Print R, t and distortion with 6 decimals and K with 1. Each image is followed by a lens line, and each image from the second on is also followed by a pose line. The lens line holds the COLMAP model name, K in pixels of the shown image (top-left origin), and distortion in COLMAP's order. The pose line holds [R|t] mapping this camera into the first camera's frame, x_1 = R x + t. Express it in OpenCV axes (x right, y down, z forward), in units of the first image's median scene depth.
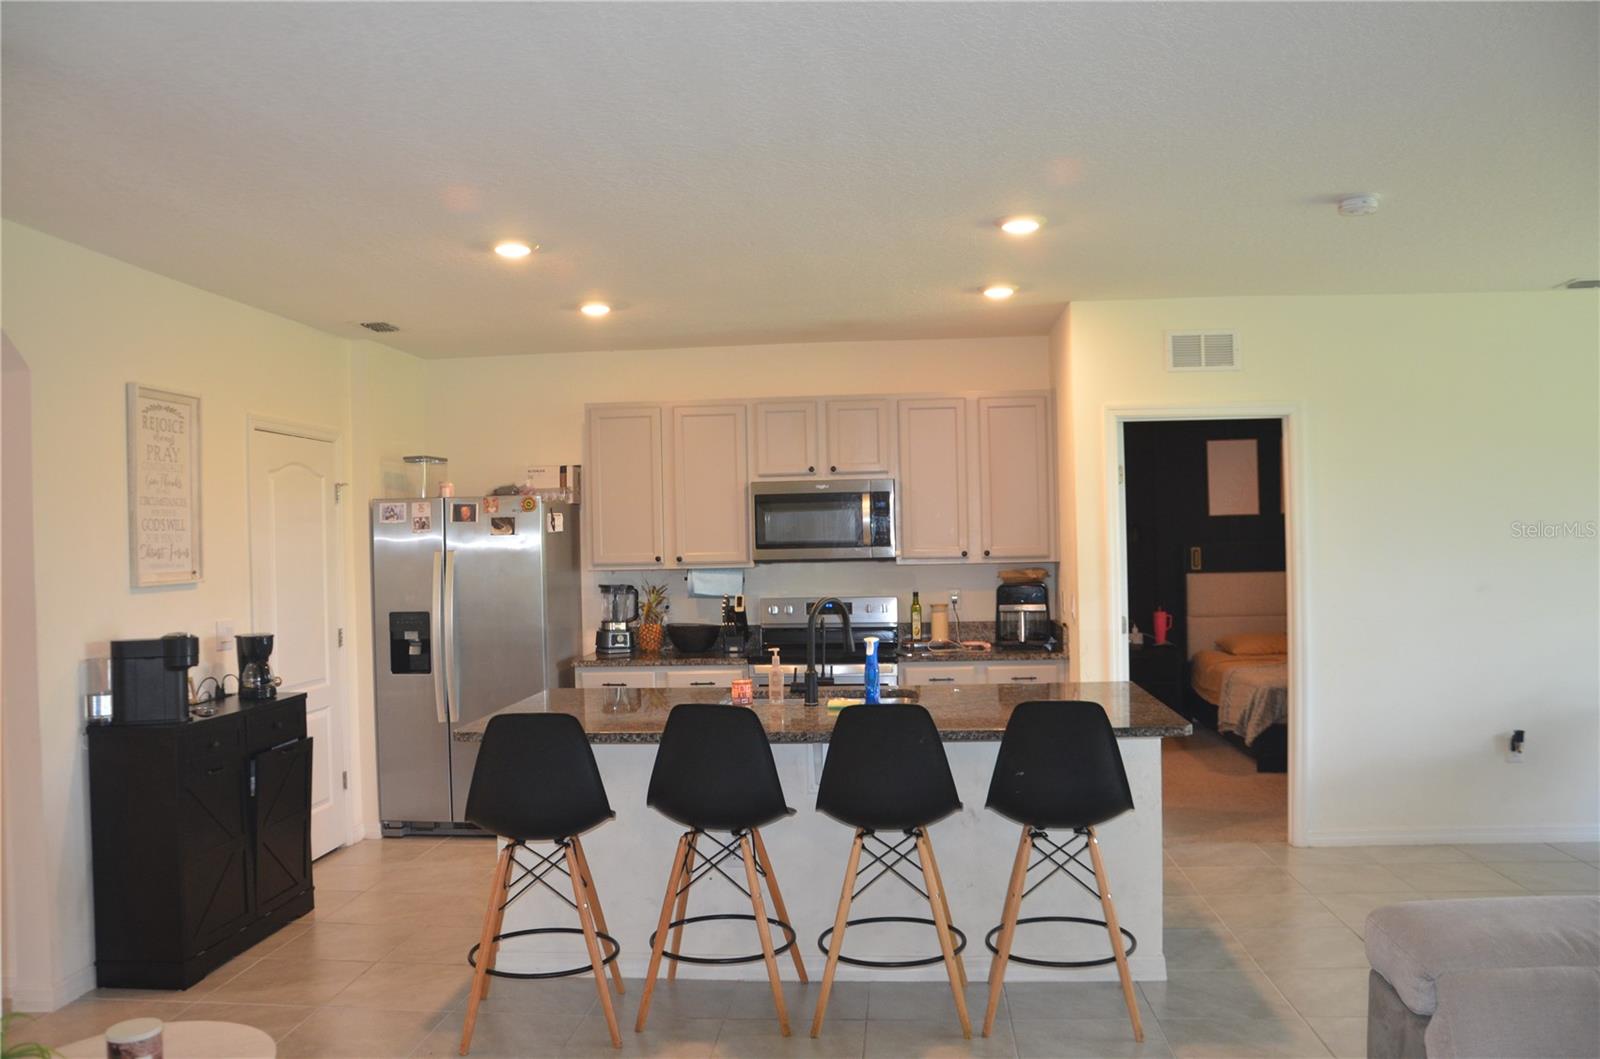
lens RADIAL K [[1290.4, 0, 797.0], [0, 1290.4, 539.4], [0, 0, 1]] dist [-0.143303, 0.129581]
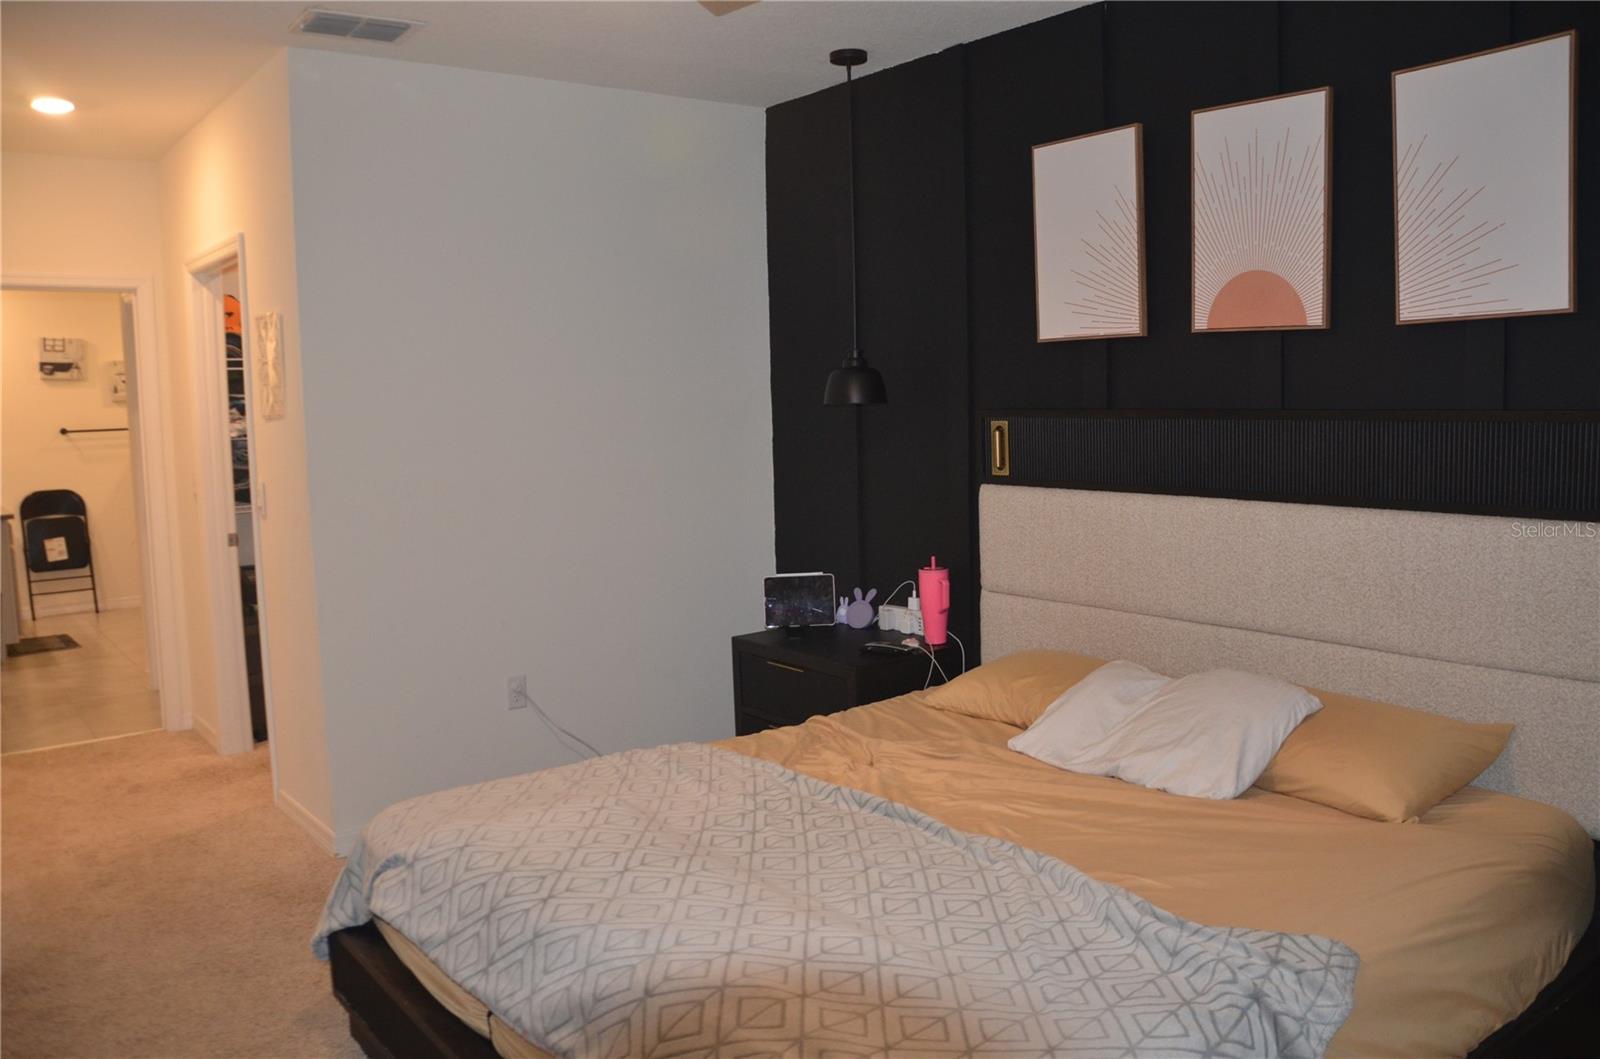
lens RADIAL K [[1290.4, 0, 797.0], [0, 1290.4, 539.4], [0, 0, 1]] dist [-0.143303, 0.129581]
pose [[0.669010, 0.087358, -0.738102, 0.945037], [0.008307, 0.992128, 0.124953, -0.013591], [0.743207, -0.089726, 0.663018, 1.127351]]
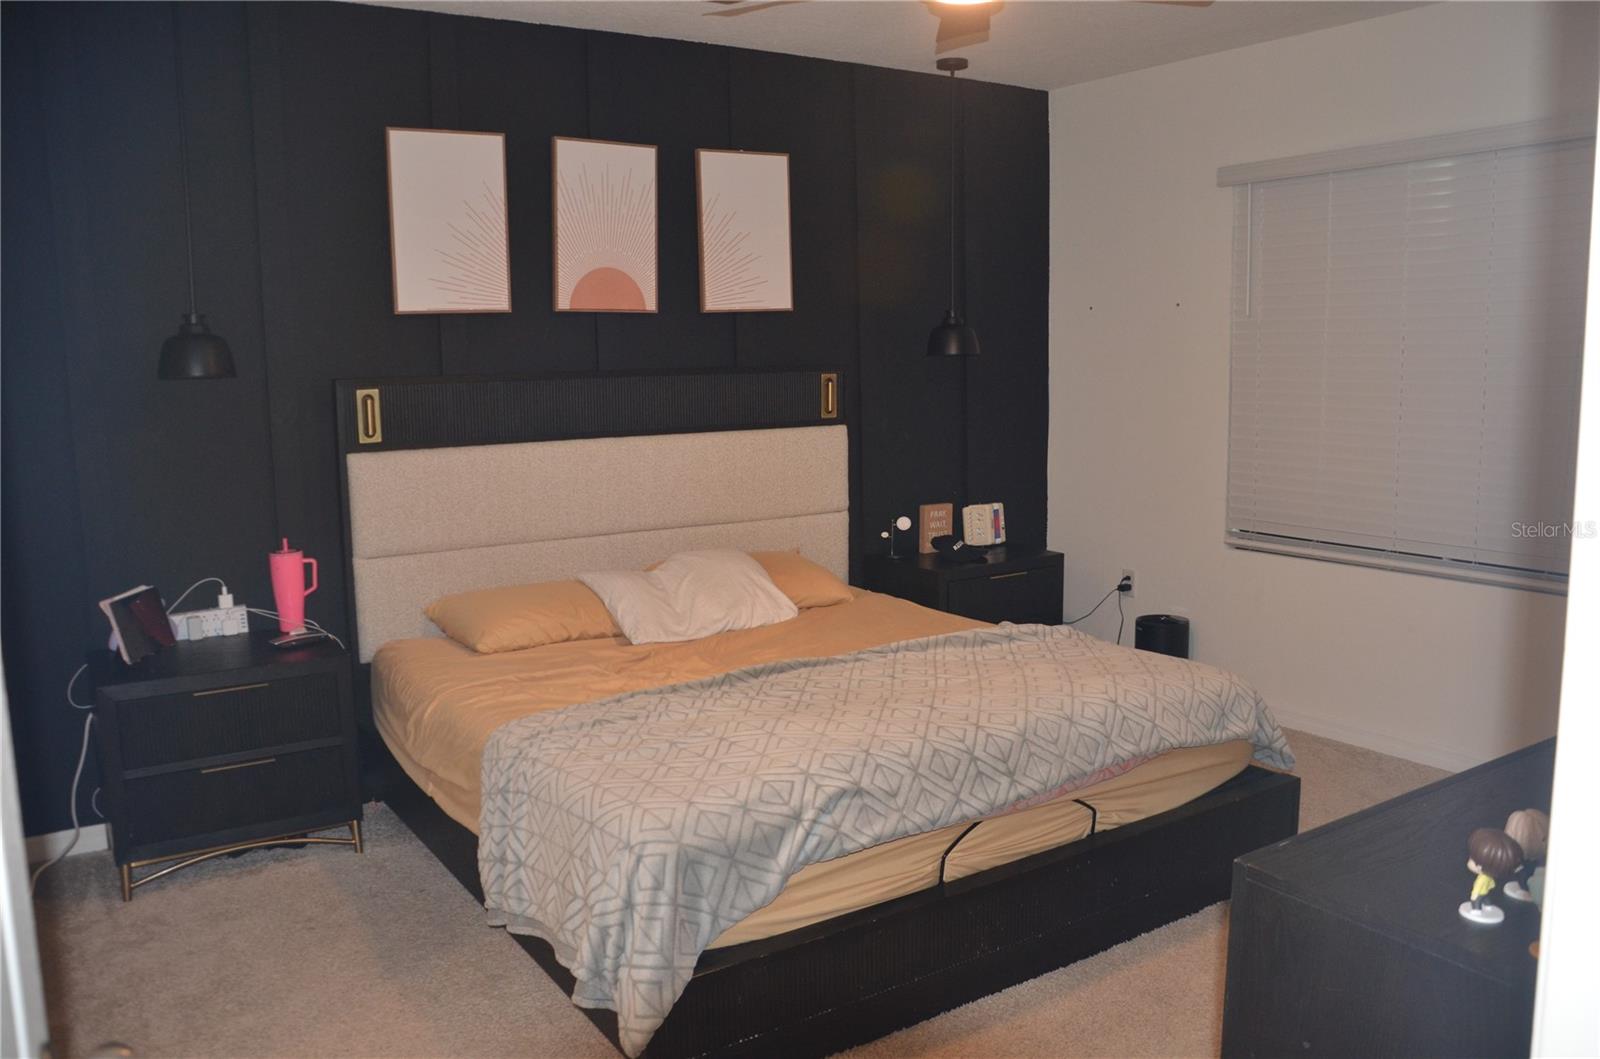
lens RADIAL K [[1290.4, 0, 797.0], [0, 1290.4, 539.4], [0, 0, 1]] dist [-0.143303, 0.129581]
pose [[0.782868, -0.085052, 0.616347, 0.274276], [0.002216, 0.990988, 0.133935, -0.001353], [-0.622183, -0.103488, 0.776001, 0.981398]]
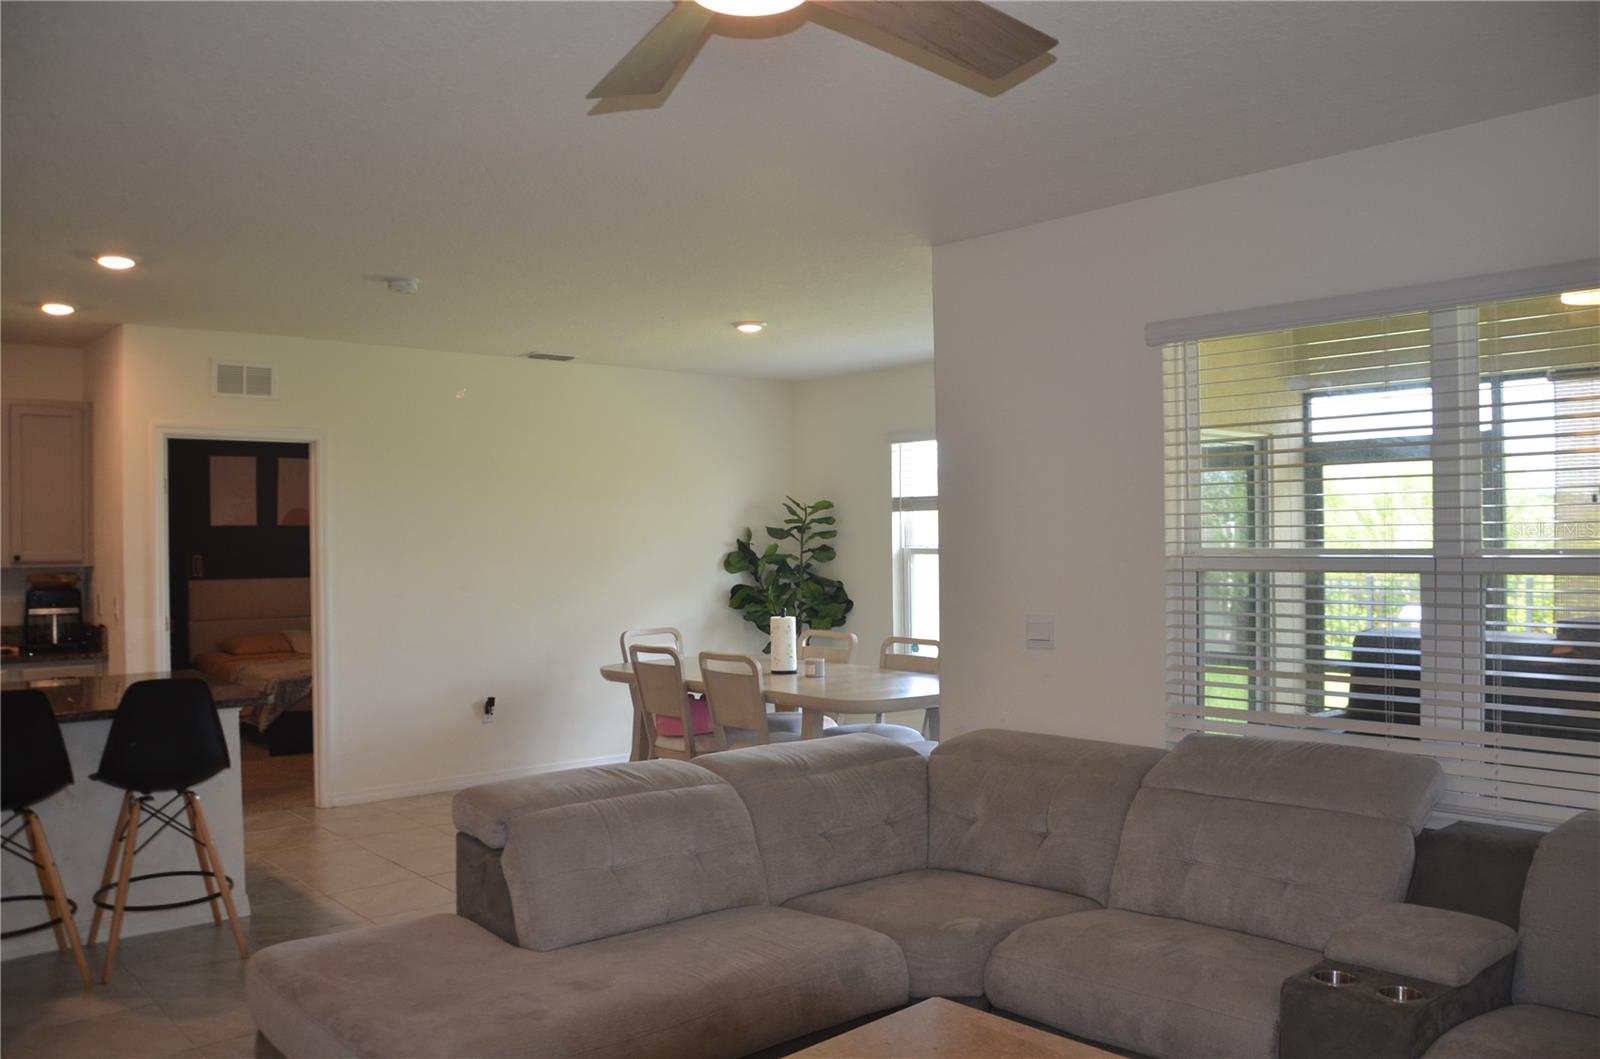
lens RADIAL K [[1290.4, 0, 797.0], [0, 1290.4, 539.4], [0, 0, 1]] dist [-0.143303, 0.129581]
pose [[0.697431, 0.013433, 0.716526, -0.147187], [-0.005520, 0.999895, -0.013372, 0.006689], [-0.716631, 0.005371, 0.697432, -0.145823]]
